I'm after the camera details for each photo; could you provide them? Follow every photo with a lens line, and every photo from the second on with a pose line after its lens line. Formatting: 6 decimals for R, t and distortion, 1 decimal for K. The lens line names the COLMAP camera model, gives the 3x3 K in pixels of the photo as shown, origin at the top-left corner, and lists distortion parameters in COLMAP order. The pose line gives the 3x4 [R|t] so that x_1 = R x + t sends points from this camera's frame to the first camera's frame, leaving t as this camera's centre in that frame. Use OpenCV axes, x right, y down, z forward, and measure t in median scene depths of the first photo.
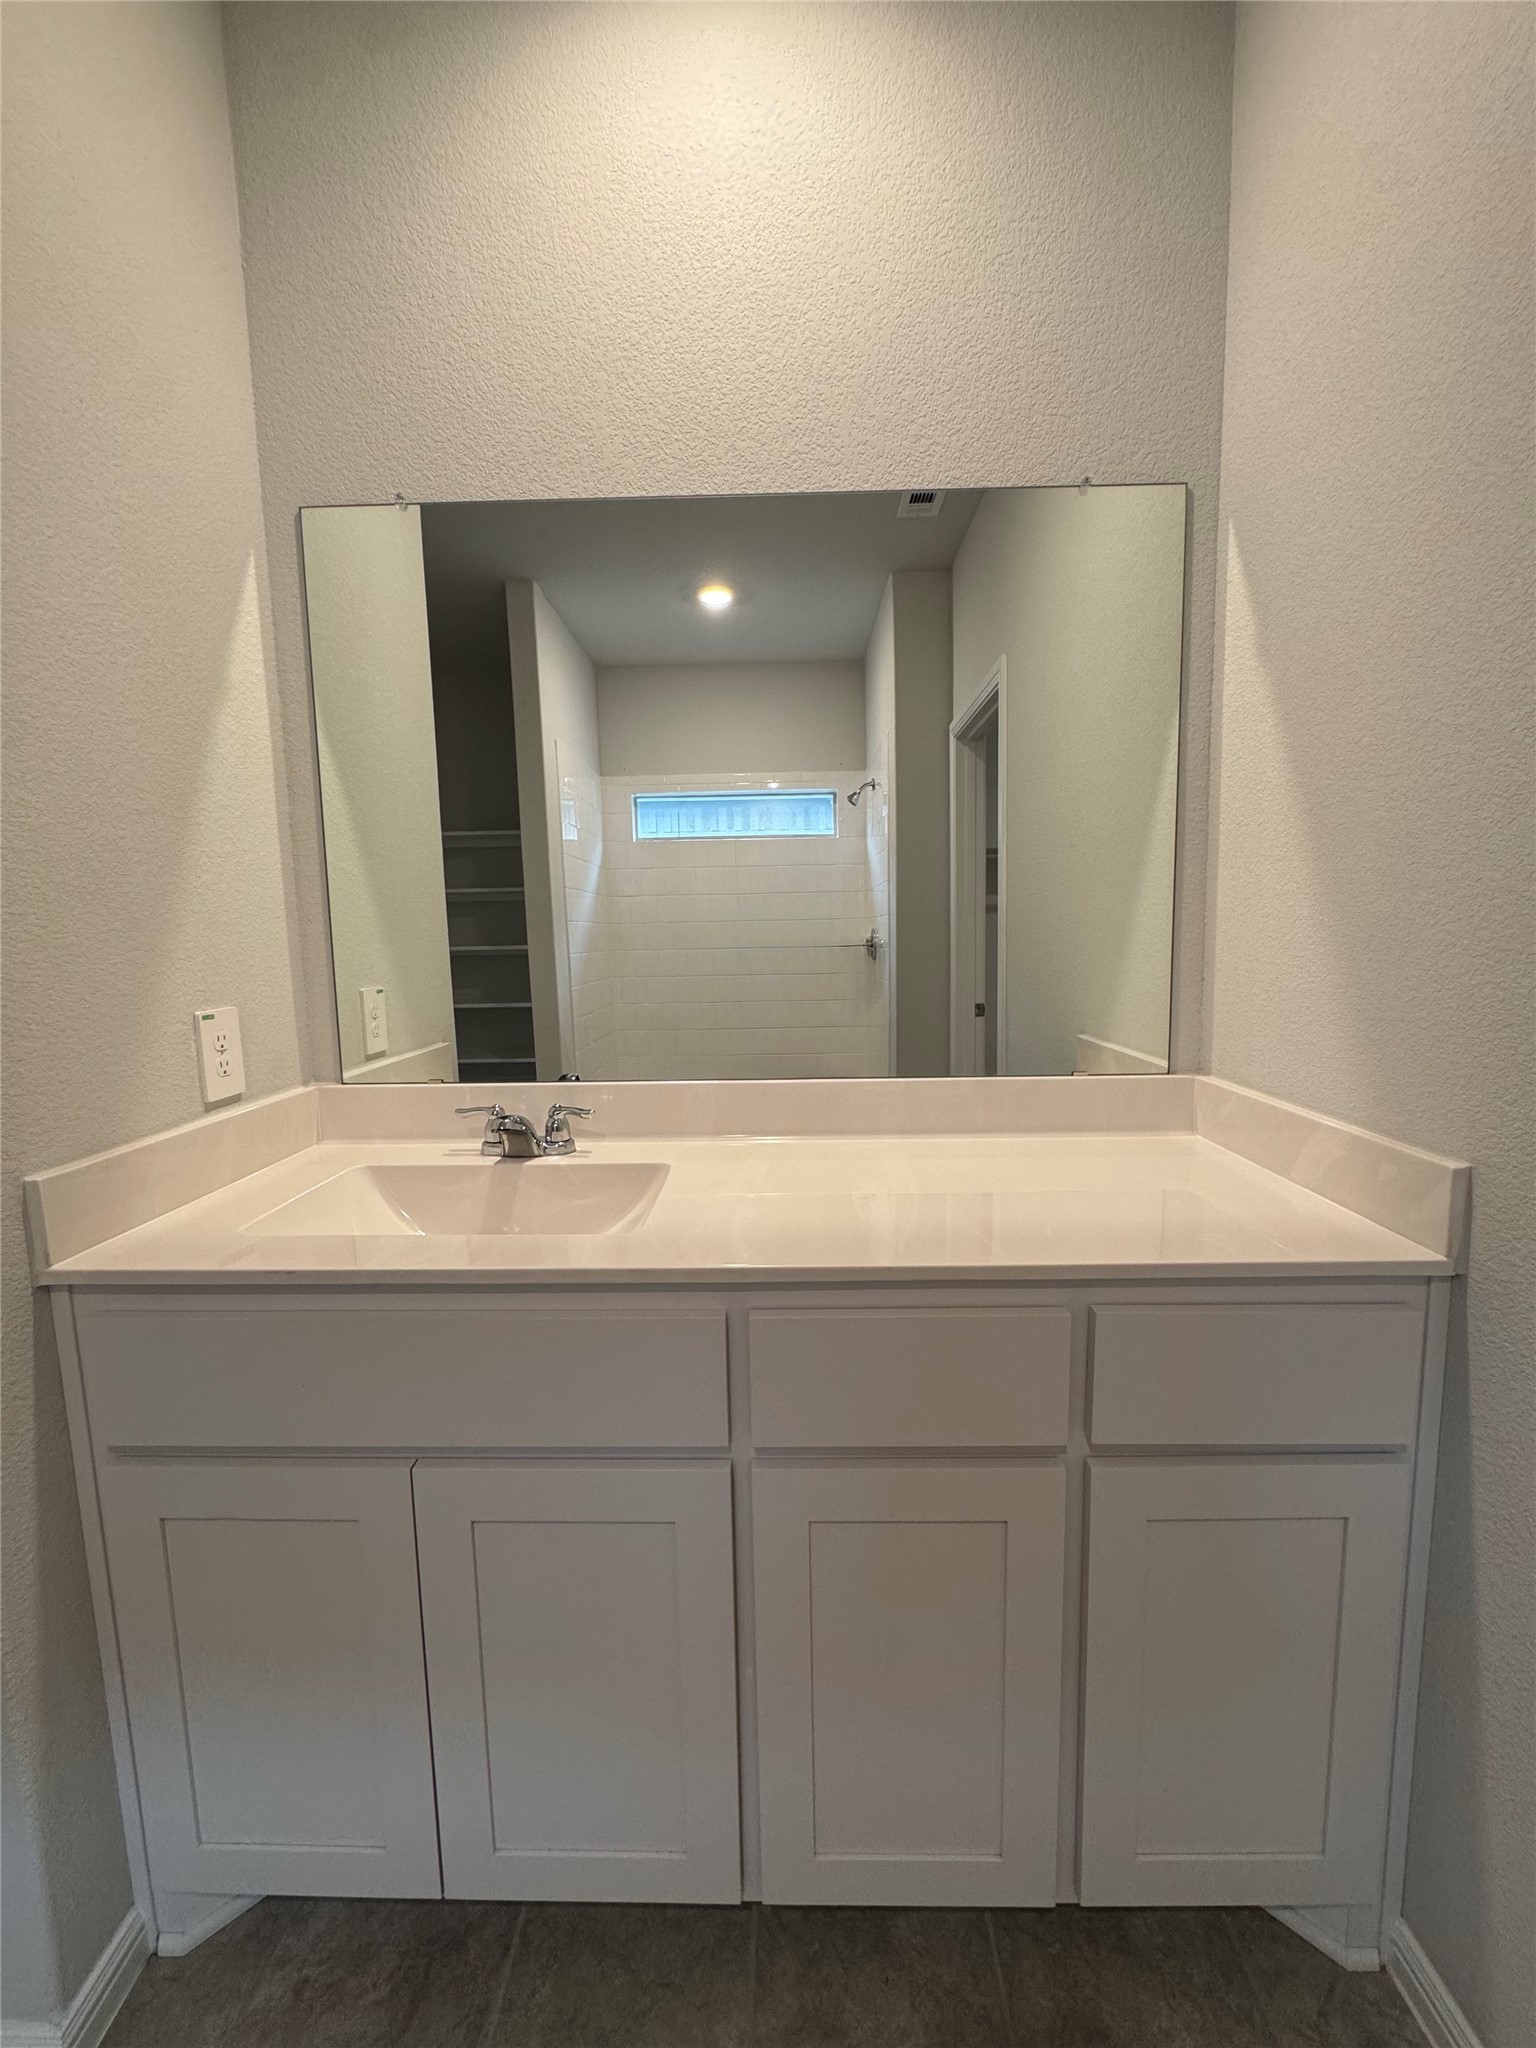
lens RADIAL K [[822.3, 0, 764.5], [0, 822.3, 1021.3], [0, 0, 1]] dist [-0.006231, 0.000827]
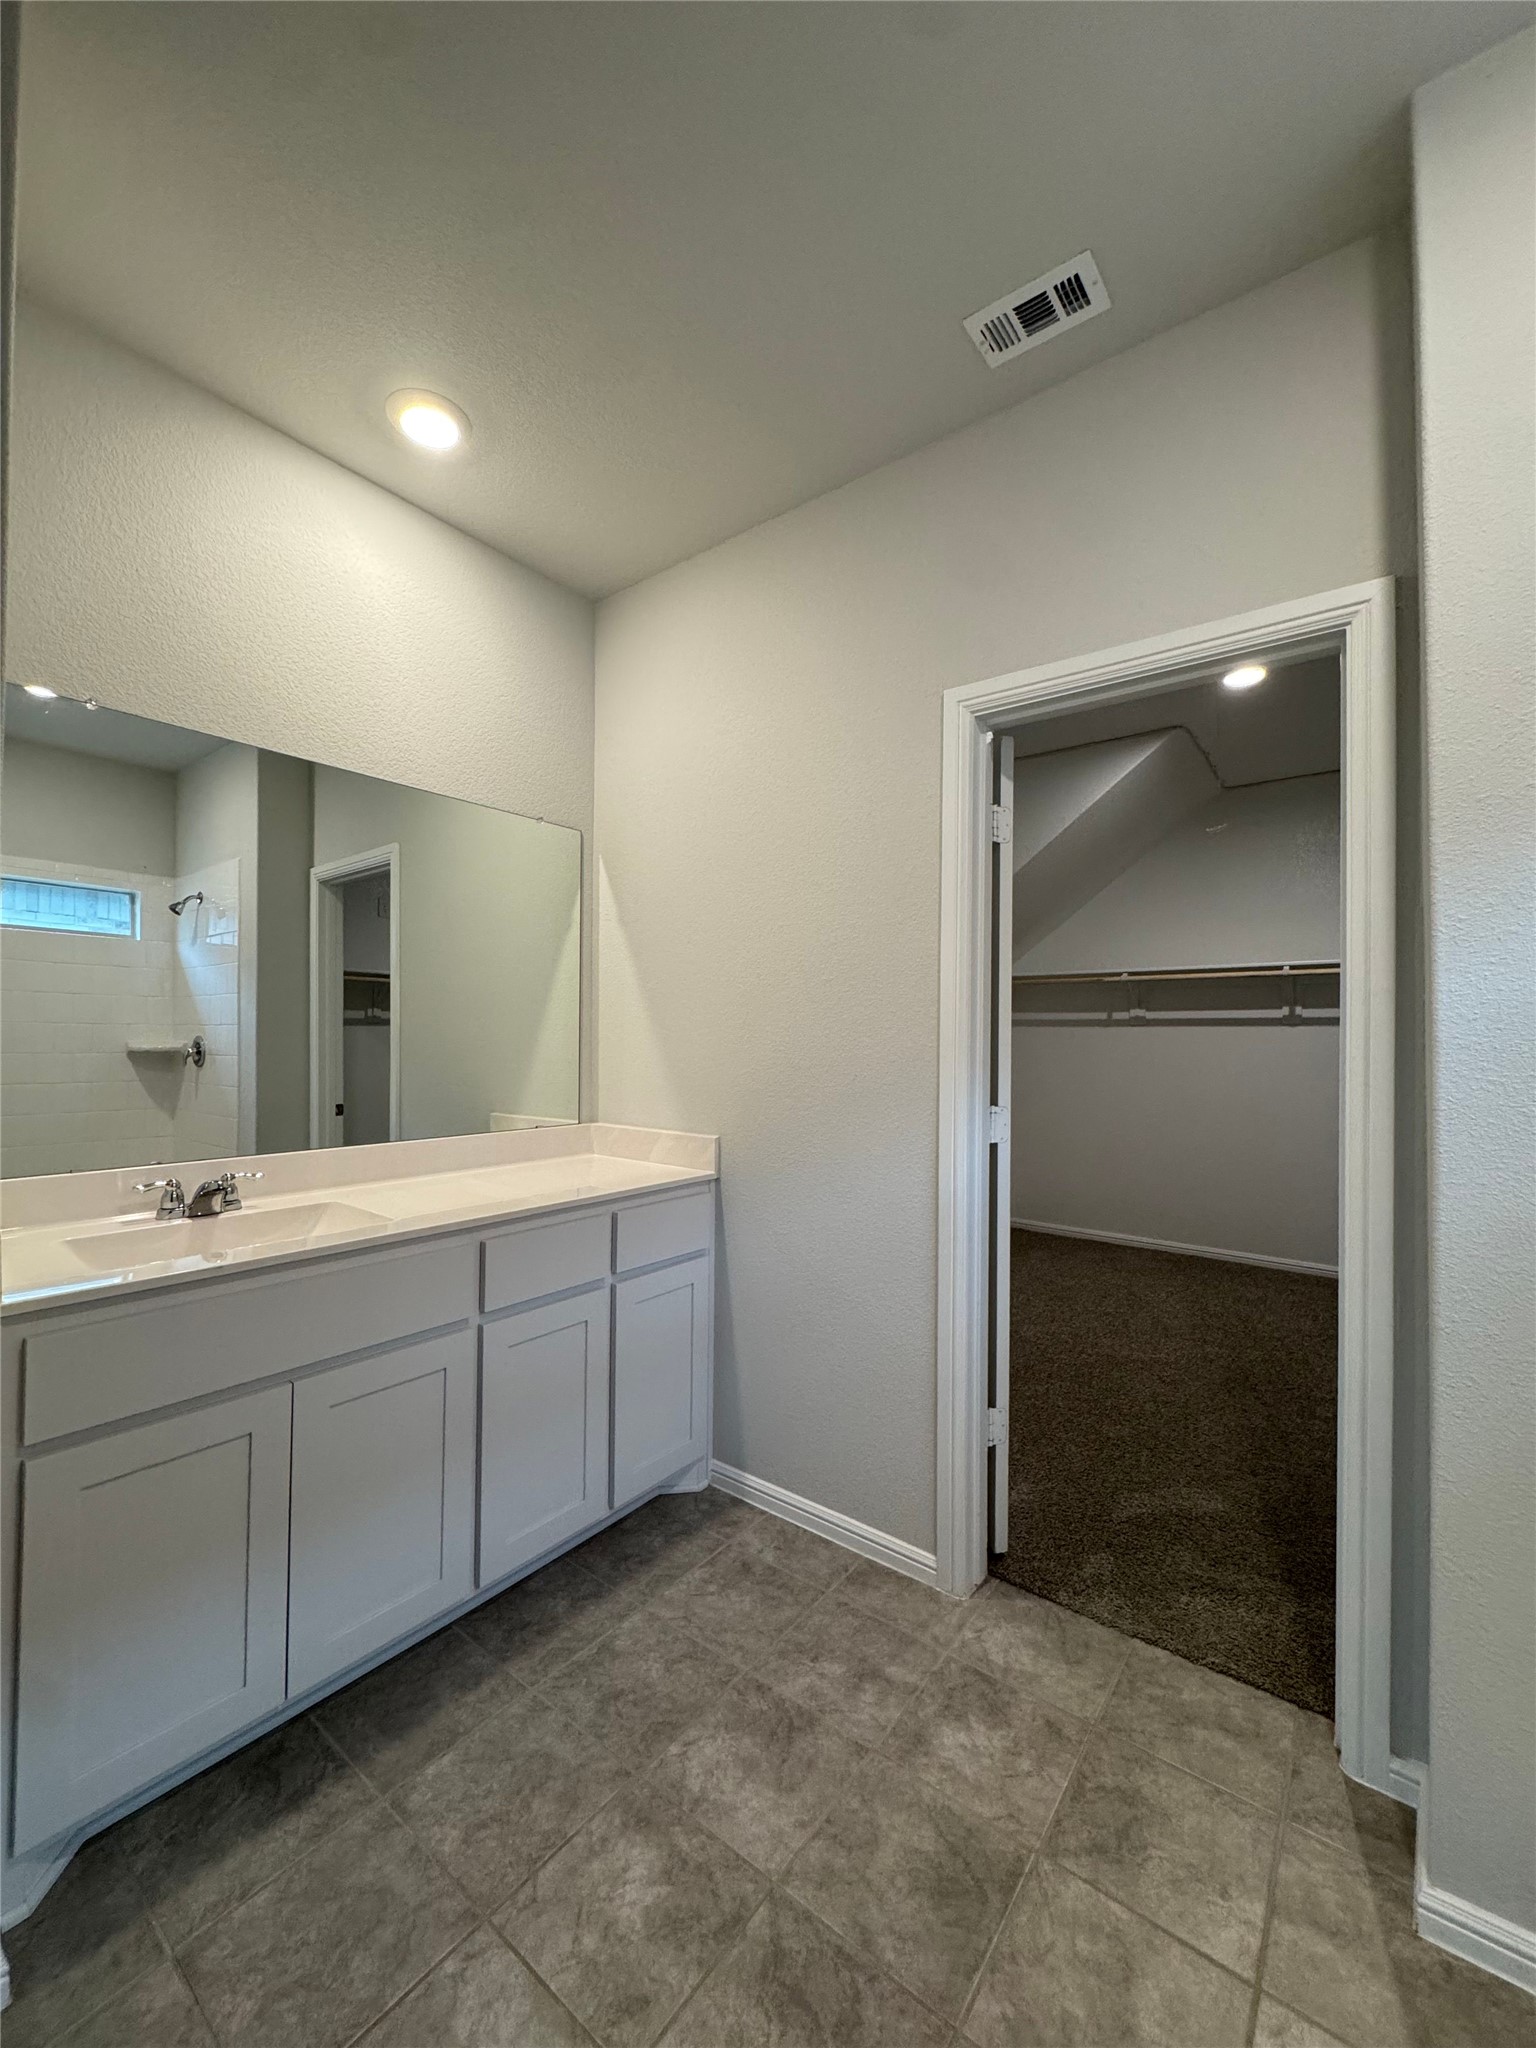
lens RADIAL K [[822.3, 0, 764.5], [0, 822.3, 1021.3], [0, 0, 1]] dist [-0.006231, 0.000827]
pose [[0.600770, 0.037902, 0.798523, -1.026130], [0.069095, 0.992676, -0.099101, 0.062145], [-0.796430, 0.114711, 0.593751, -0.654380]]
